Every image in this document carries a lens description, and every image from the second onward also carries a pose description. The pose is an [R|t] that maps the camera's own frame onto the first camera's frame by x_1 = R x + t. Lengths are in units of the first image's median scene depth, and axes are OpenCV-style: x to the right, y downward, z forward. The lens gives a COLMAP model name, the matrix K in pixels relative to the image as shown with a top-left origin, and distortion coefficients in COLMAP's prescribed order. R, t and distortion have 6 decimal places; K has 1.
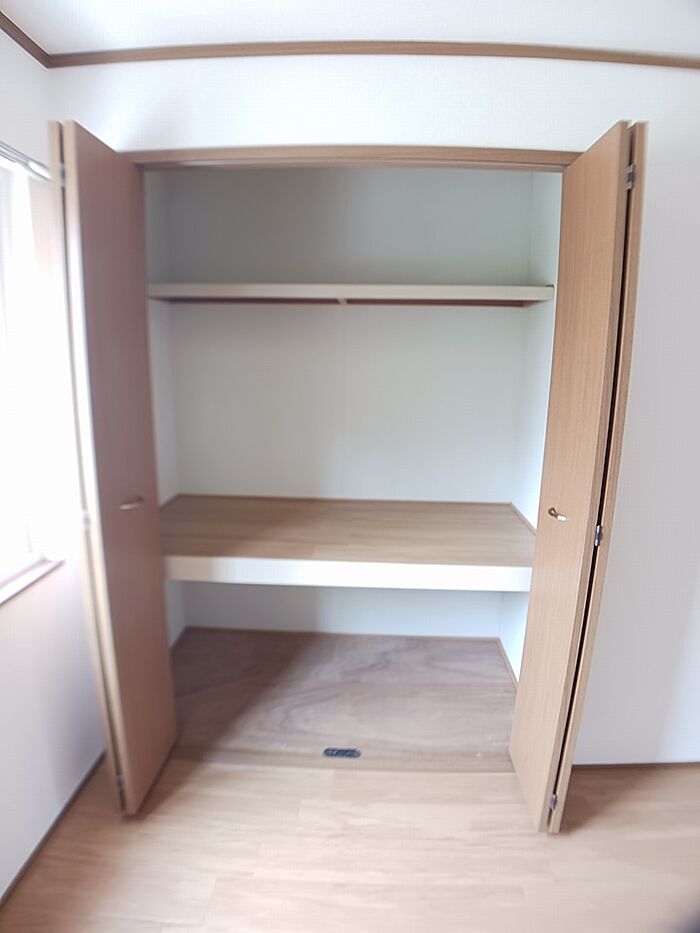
lens RADIAL K [[519.6, 0, 371.3], [0, 519.6, 463.8], [0, 0, 1]] dist [-0.081812, 0.000290]
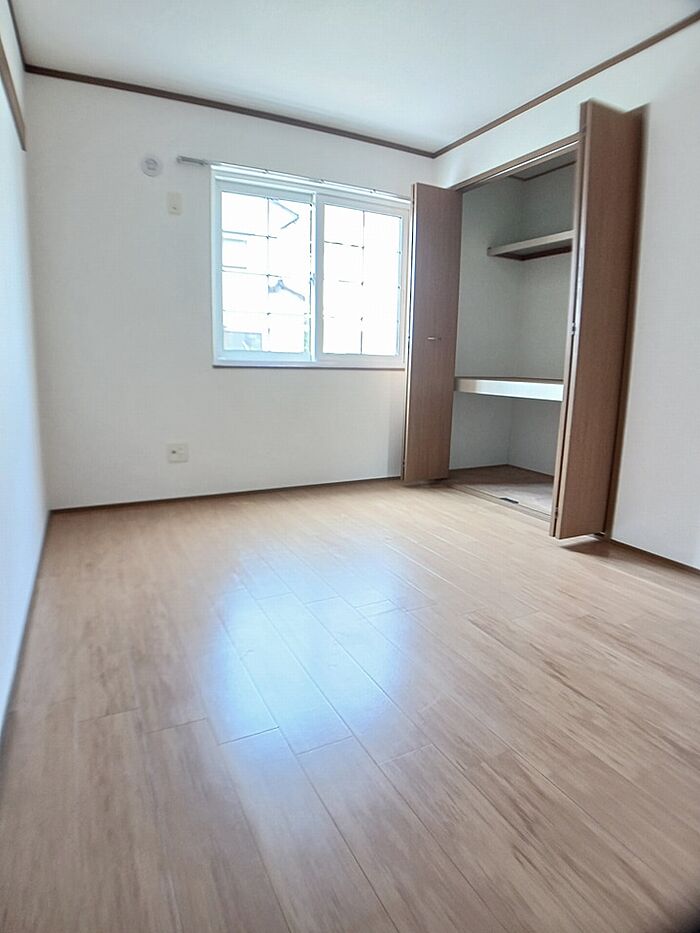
lens RADIAL K [[519.6, 0, 371.3], [0, 519.6, 463.8], [0, 0, 1]] dist [-0.081812, 0.000290]
pose [[0.513483, 0.154836, -0.844015, 1.550791], [-0.195919, 0.978761, 0.060363, 0.590755], [0.835435, 0.134363, 0.532912, -0.431178]]
